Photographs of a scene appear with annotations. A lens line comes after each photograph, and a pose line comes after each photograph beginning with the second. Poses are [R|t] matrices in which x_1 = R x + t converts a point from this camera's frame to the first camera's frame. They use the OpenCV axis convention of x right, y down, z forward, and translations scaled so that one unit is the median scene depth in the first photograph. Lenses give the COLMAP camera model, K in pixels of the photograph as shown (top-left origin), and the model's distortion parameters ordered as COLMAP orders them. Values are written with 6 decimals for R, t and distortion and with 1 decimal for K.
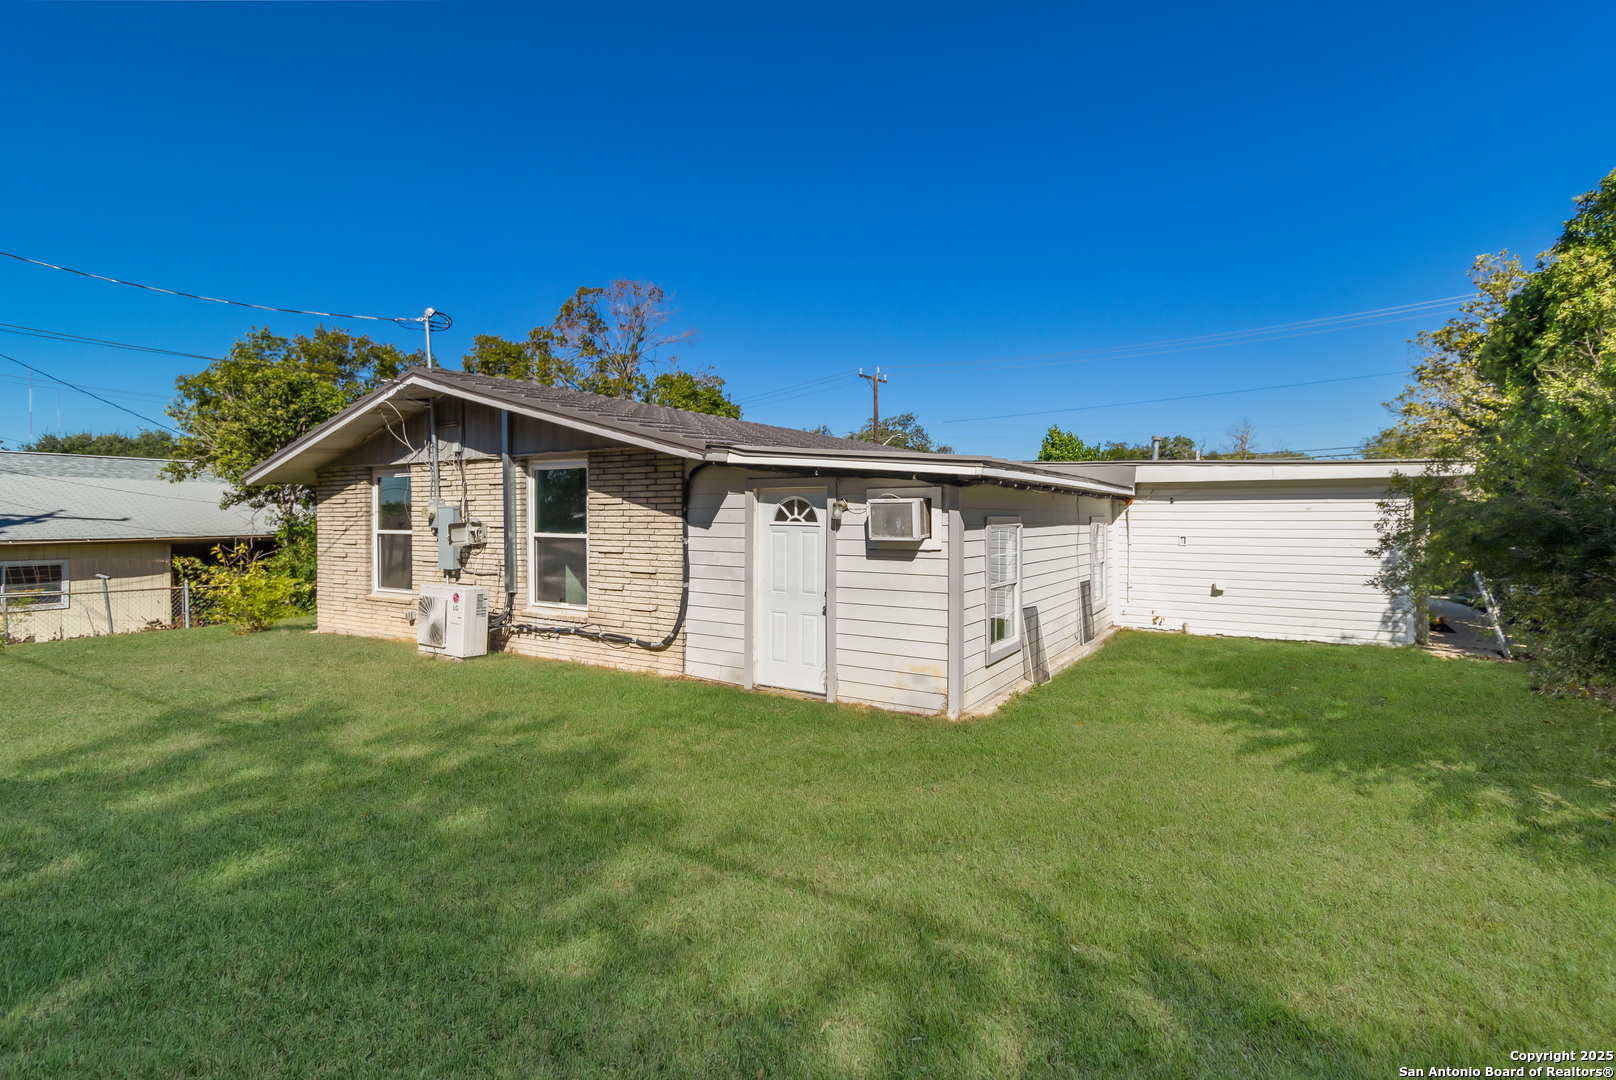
lens RADIAL K [[746.0, 0, 808.0], [0, 746.0, 540.0], [0, 0, 1]] dist [0.014384, 0.000038]
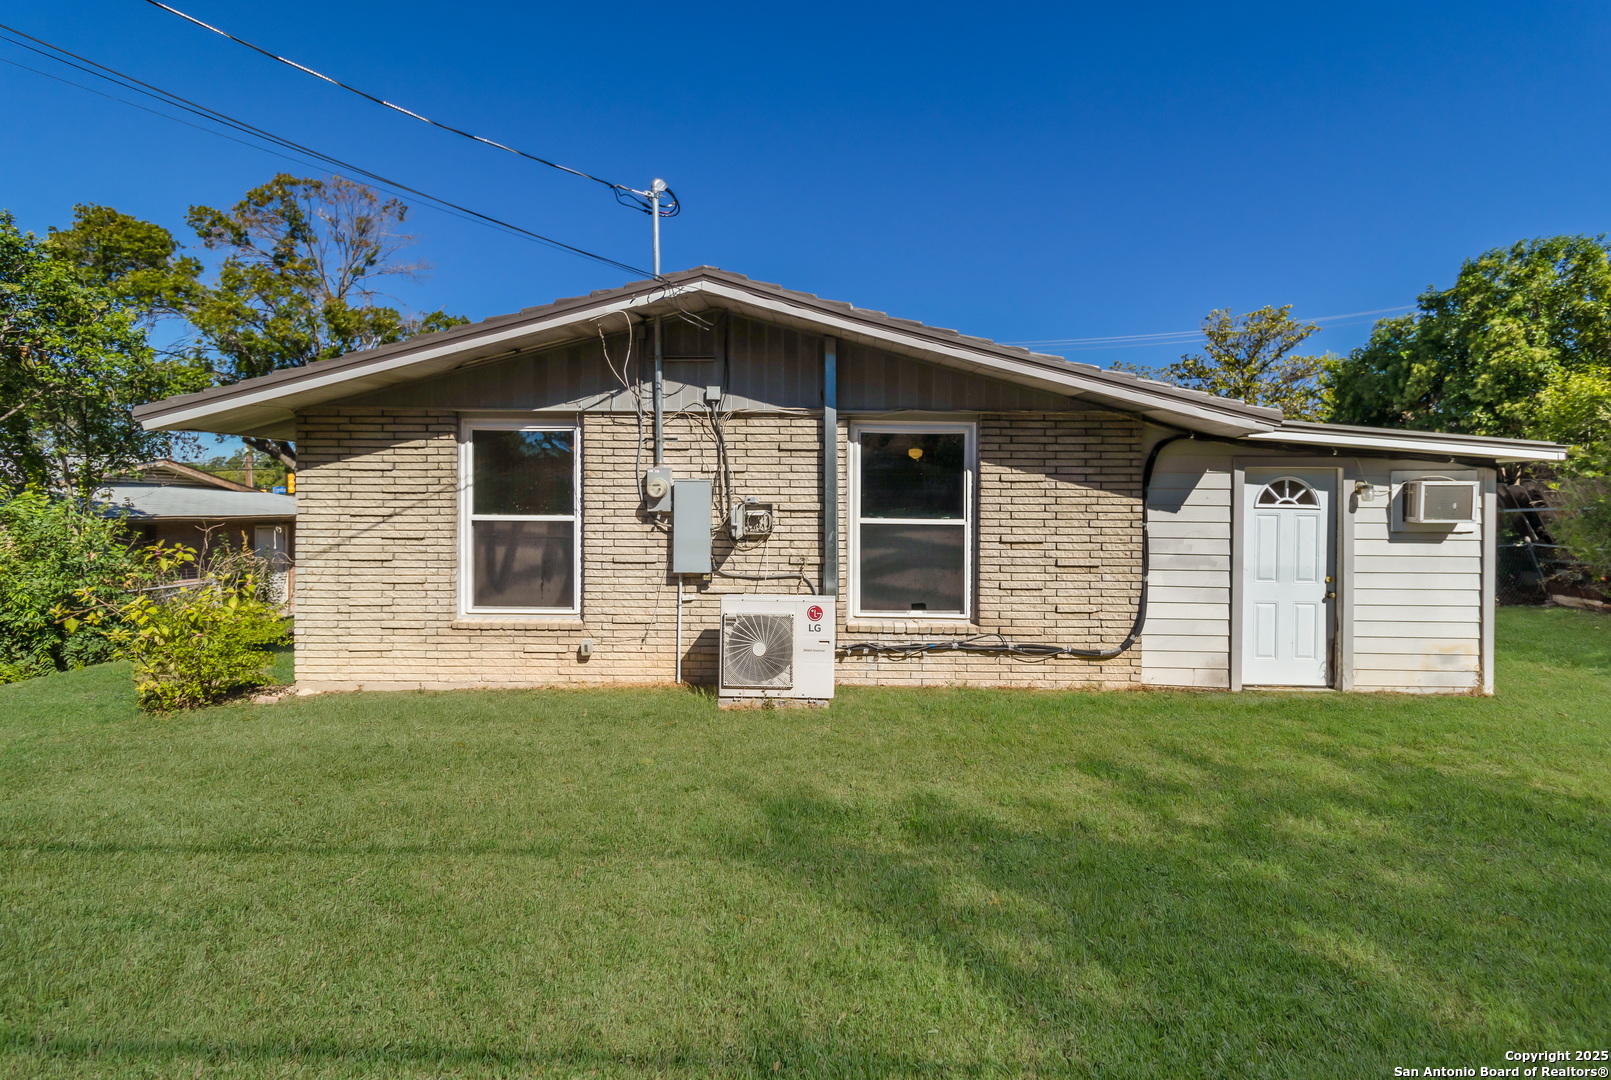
lens RADIAL K [[726.4, 0, 807.2], [0, 726.4, 517.3], [0, 0, 1]] dist [0.013537, 0.000186]
pose [[0.857991, -0.010496, 0.513558, -0.859592], [0.009196, 0.999945, 0.005073, -0.015961], [-0.513583, 0.000370, 0.858040, 0.455260]]
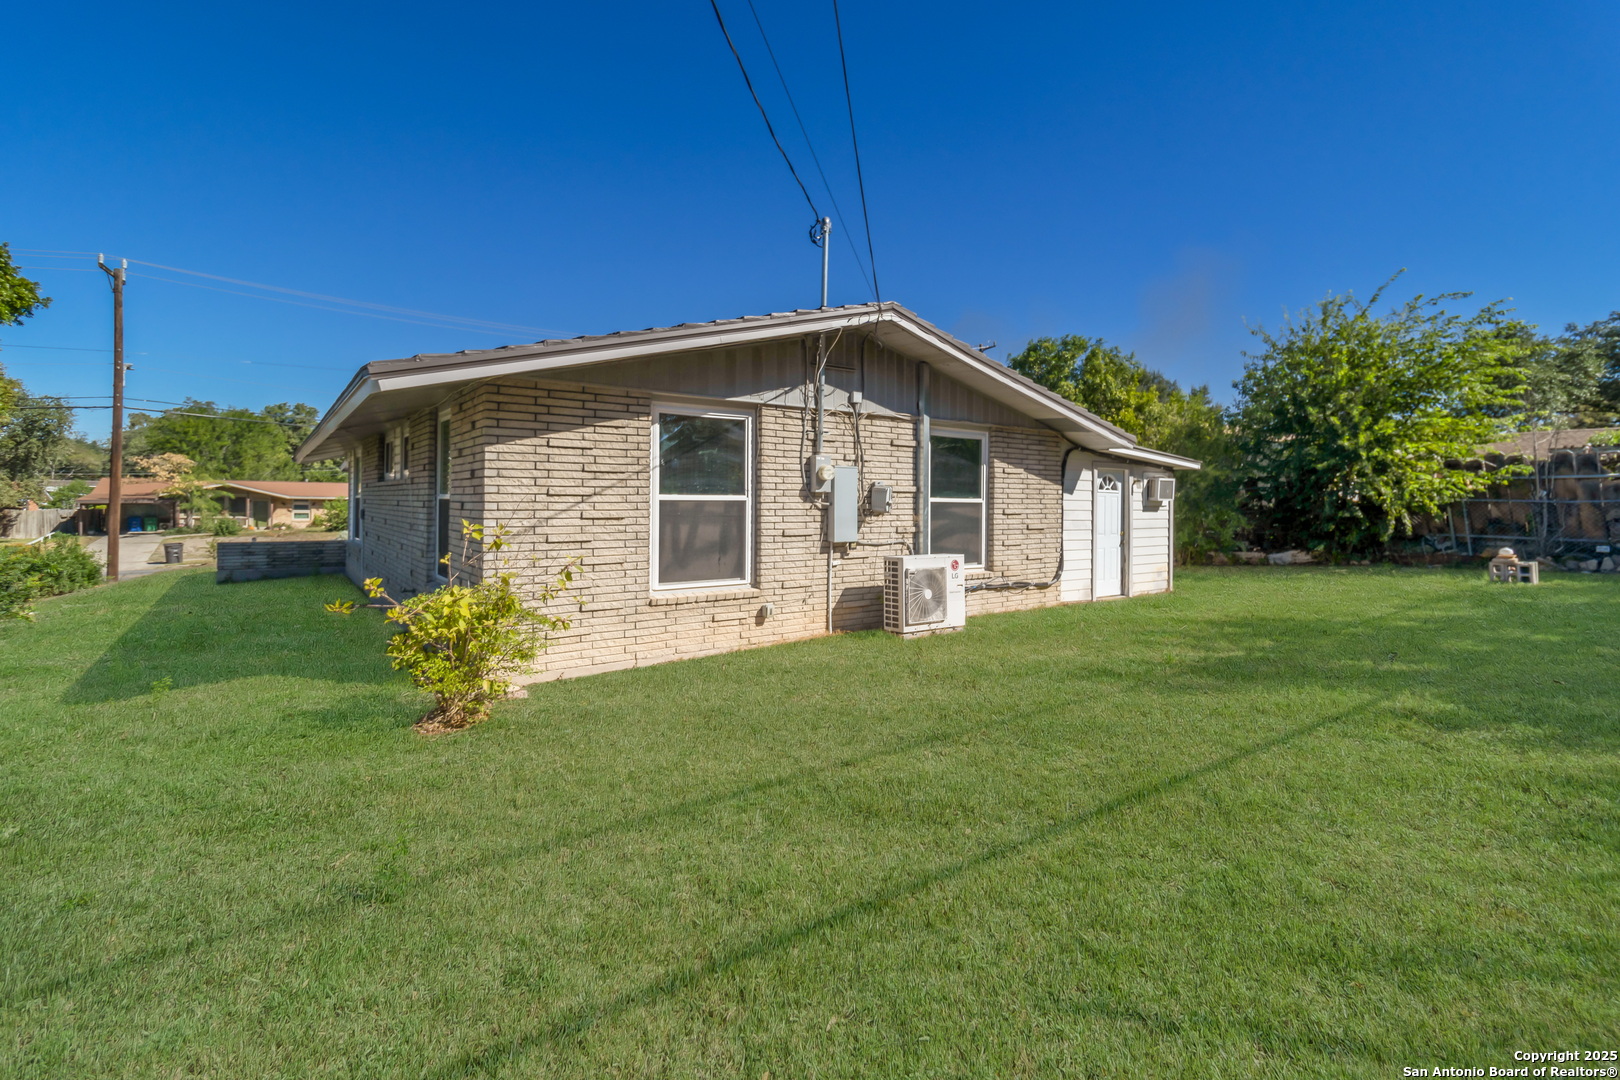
lens RADIAL K [[730.4, 0, 811.8], [0, 730.4, 517.2], [0, 0, 1]] dist [0.013537, 0.000186]
pose [[0.380768, -0.023307, 0.924377, -1.466687], [0.016479, 0.999695, 0.018418, -0.005114], [-0.924524, 0.008220, 0.381036, 0.854830]]
